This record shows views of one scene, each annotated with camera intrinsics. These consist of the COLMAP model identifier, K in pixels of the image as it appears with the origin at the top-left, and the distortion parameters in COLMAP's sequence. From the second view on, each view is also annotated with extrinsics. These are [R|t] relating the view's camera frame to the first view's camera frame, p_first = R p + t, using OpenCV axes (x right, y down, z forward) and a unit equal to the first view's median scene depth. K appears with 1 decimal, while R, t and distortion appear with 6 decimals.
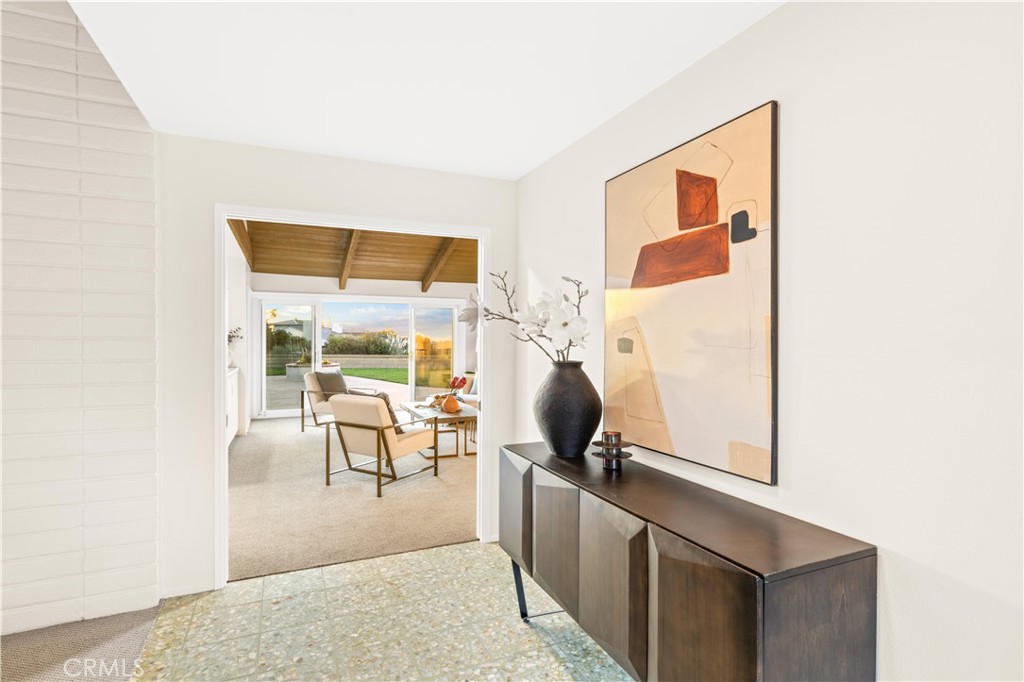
lens RADIAL K [[508.9, 0, 512.0], [0, 508.9, 341.0], [0, 0, 1]] dist [-0.001054, -0.000033]
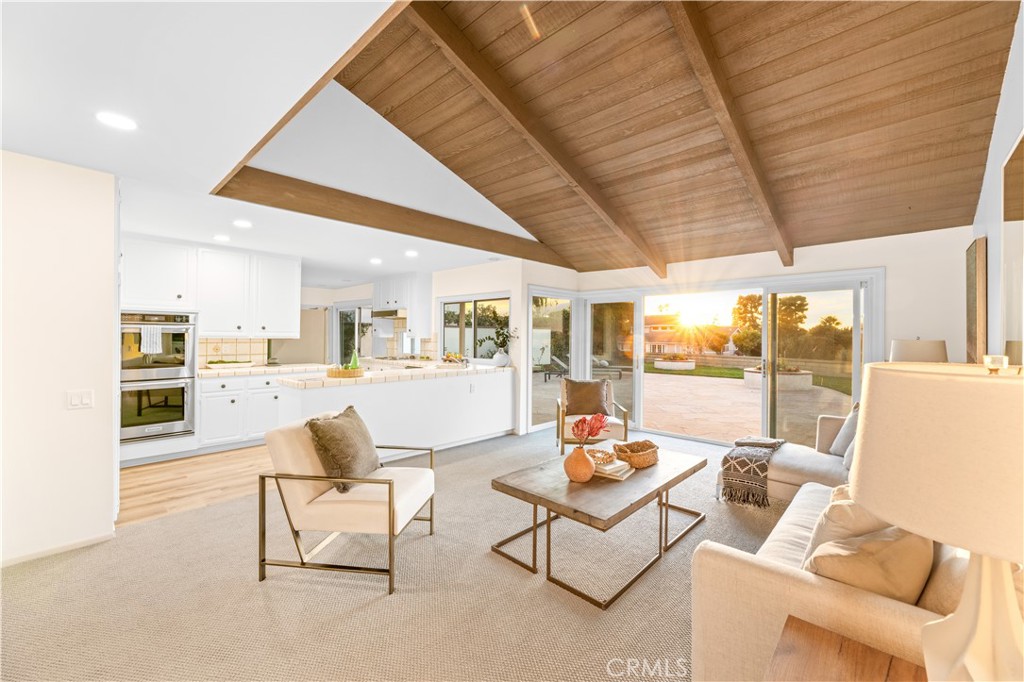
lens RADIAL K [[413.0, 0, 512.3], [0, 413.0, 336.0], [0, 0, 1]] dist [-0.000486, 0.000014]
pose [[0.379161, -0.002768, -0.925326, 0.186564], [-0.013986, 0.999864, -0.008722, -0.002923], [0.925225, 0.016248, 0.379071, 0.577006]]
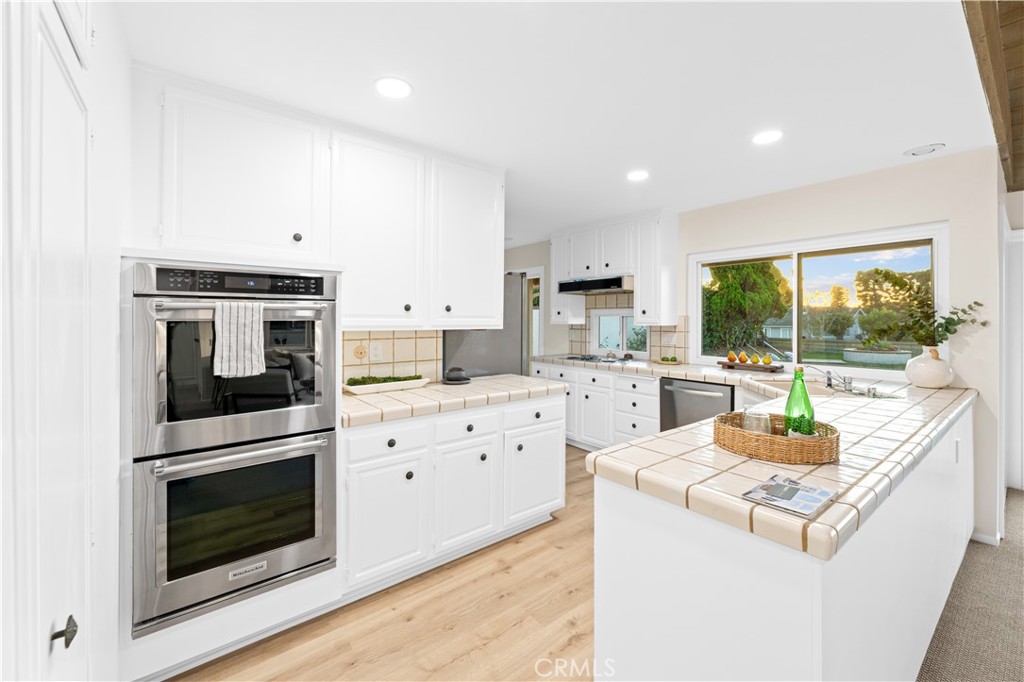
lens RADIAL K [[417.8, 0, 516.9], [0, 417.8, 320.3], [0, 0, 1]] dist [0.000824, 0.000354]
pose [[0.249478, -0.005752, -0.968363, -0.235760], [-0.006028, 0.999954, -0.007493, -0.004682], [0.968362, 0.007706, 0.249432, 0.433642]]
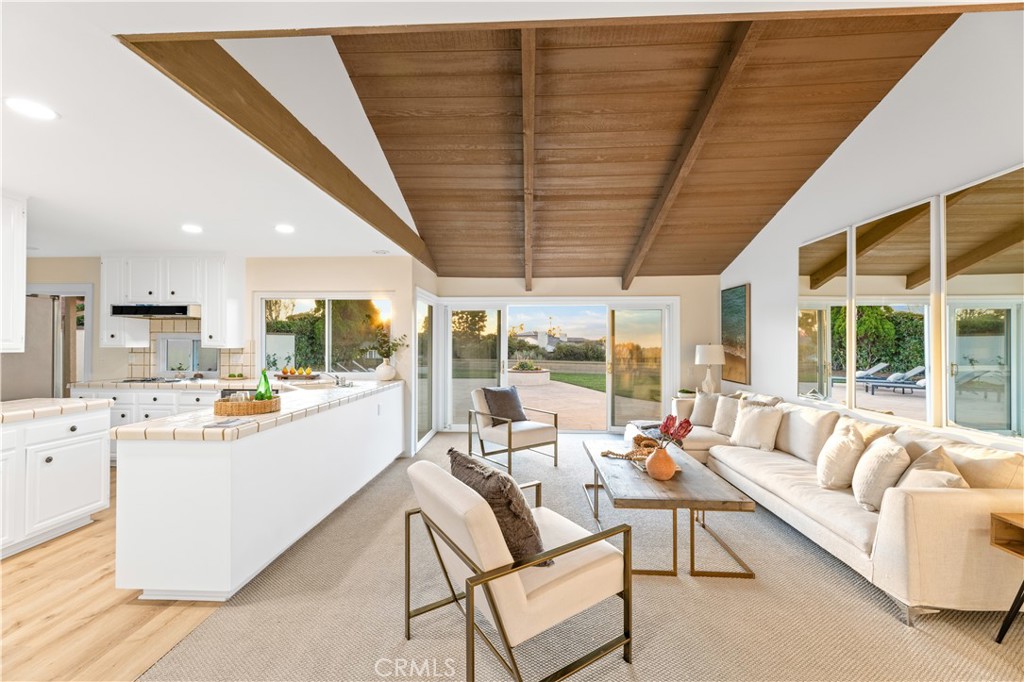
lens RADIAL K [[405.6, 0, 510.0], [0, 405.6, 343.9], [0, 0, 1]] dist [0.002063, 0.000181]
pose [[0.891201, -0.003773, -0.453592, -0.048340], [-0.000369, 0.999959, -0.009044, -0.004065], [0.453608, 0.008227, 0.891164, 0.387733]]
